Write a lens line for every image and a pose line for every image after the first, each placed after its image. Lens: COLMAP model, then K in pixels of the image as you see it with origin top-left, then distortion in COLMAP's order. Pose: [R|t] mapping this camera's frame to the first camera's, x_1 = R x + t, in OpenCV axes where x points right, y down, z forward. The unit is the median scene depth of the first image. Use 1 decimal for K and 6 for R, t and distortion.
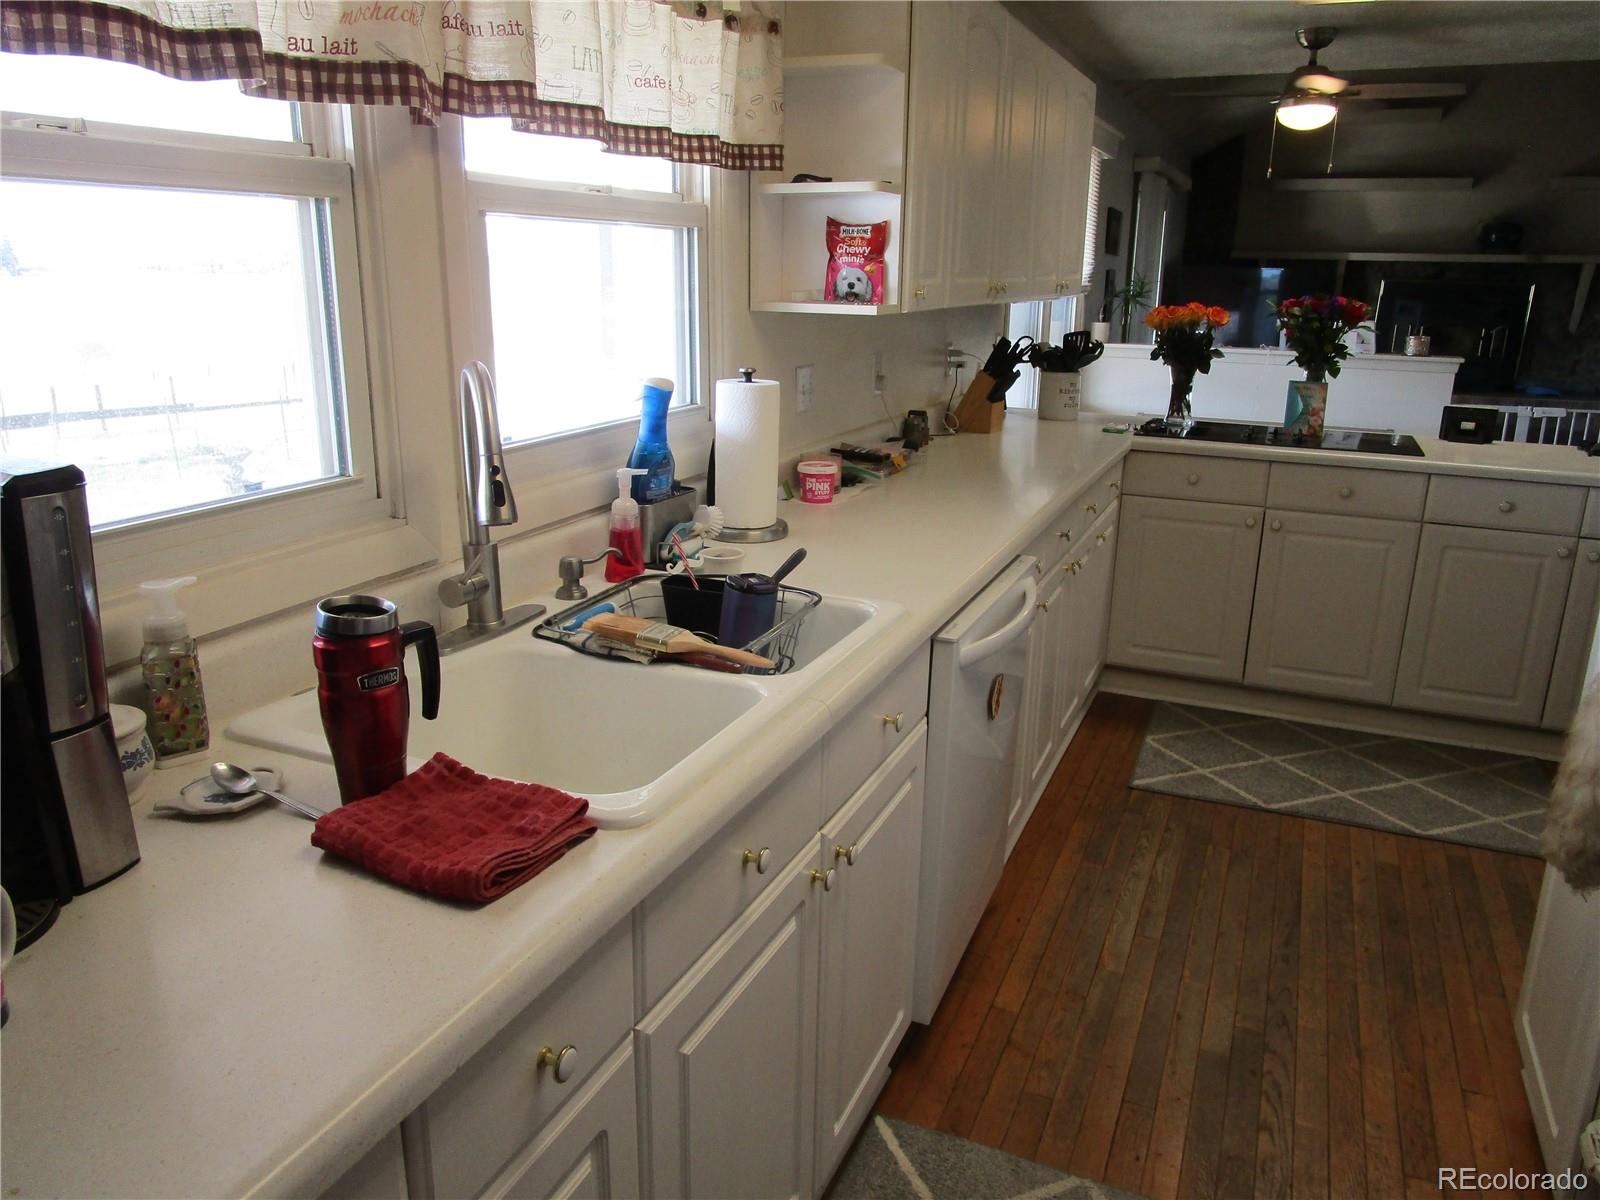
lens RADIAL K [[1144.3, 0, 798.1], [0, 1144.3, 597.9], [0, 0, 1]] dist [-0.026935, 0.008653]
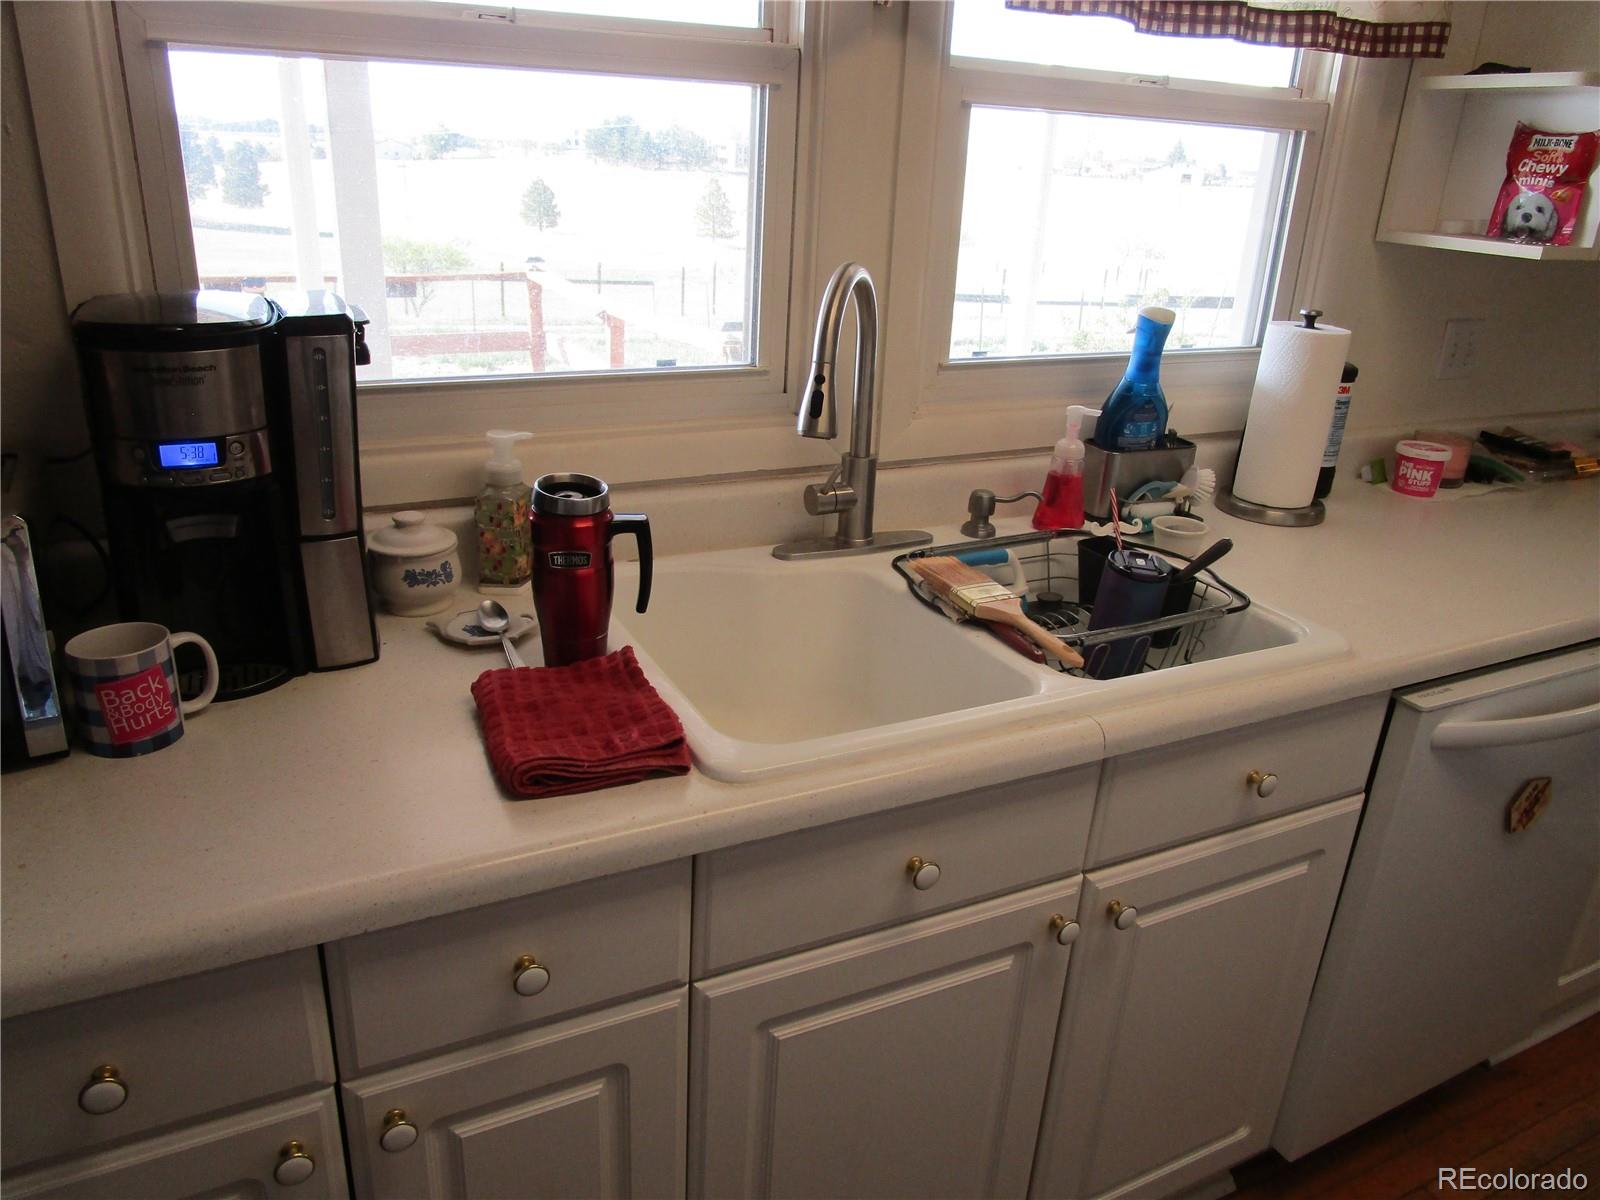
lens RADIAL K [[1144.3, 0, 798.1], [0, 1144.3, 597.9], [0, 0, 1]] dist [-0.026935, 0.008653]
pose [[0.771850, 0.254159, -0.582796, 0.231900], [-0.212222, 0.967044, 0.140667, -0.048614], [0.599341, 0.015109, 0.800351, 0.173266]]
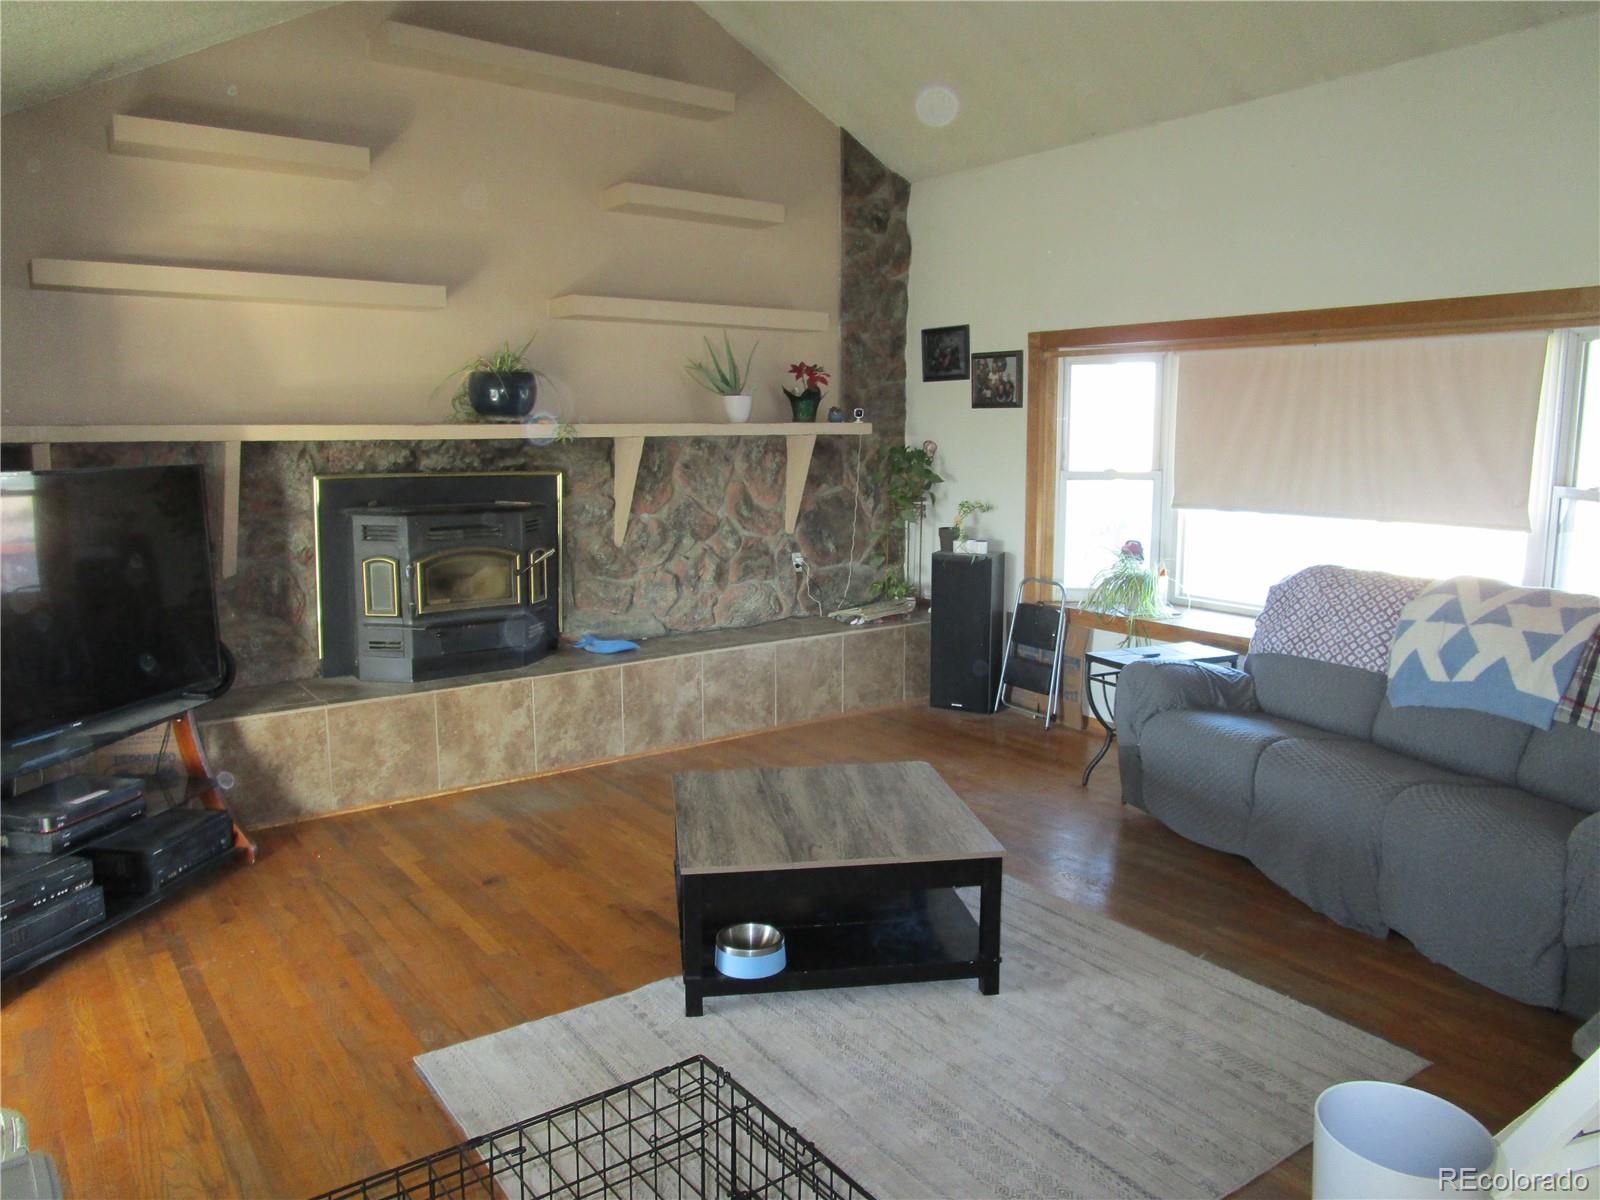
lens RADIAL K [[1144.3, 0, 798.1], [0, 1144.3, 597.9], [0, 0, 1]] dist [-0.026935, 0.008653]
pose [[0.496914, -0.140770, 0.856306, 1.145512], [0.252444, 0.967530, 0.012561, -1.125186], [-0.830270, 0.209928, 0.516316, 3.568248]]
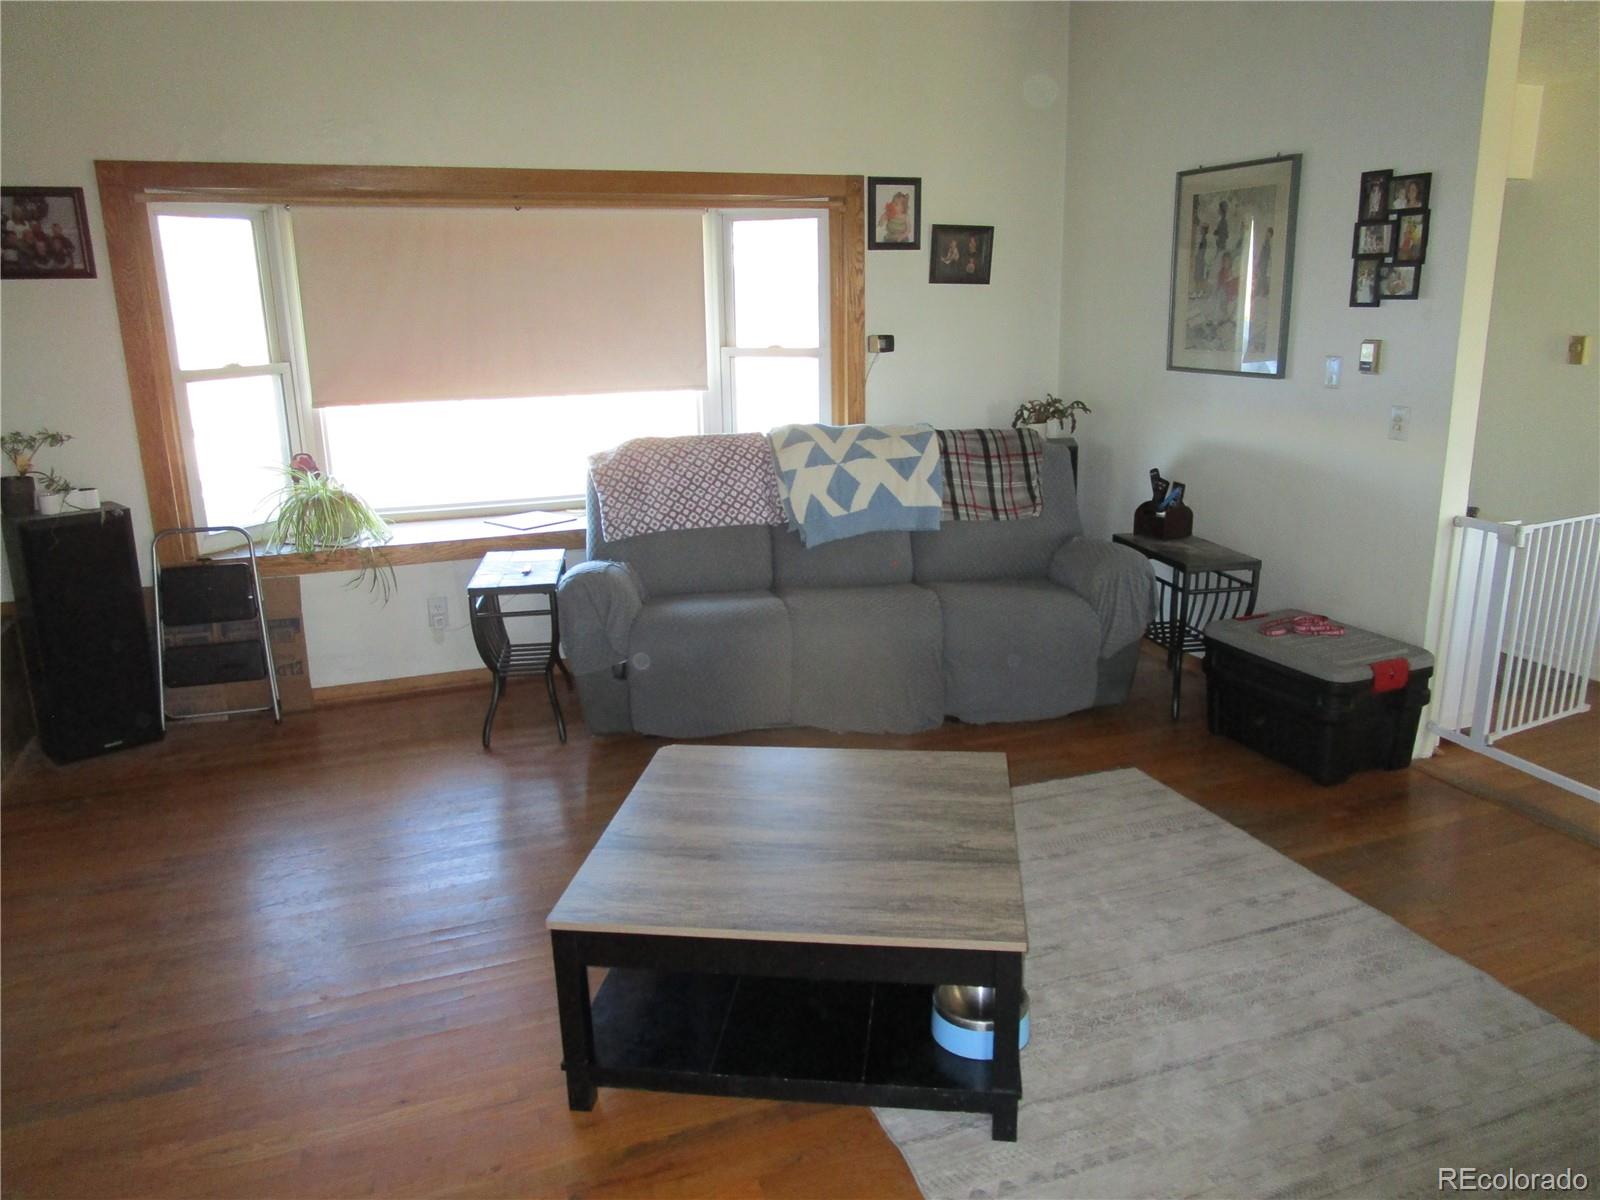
lens RADIAL K [[1144.3, 0, 798.1], [0, 1144.3, 597.9], [0, 0, 1]] dist [-0.026935, 0.008653]
pose [[-0.706172, -0.173839, 0.686369, 2.137774], [0.210771, 0.873832, 0.438170, -1.763336], [-0.675942, 0.454090, -0.580435, 5.904972]]
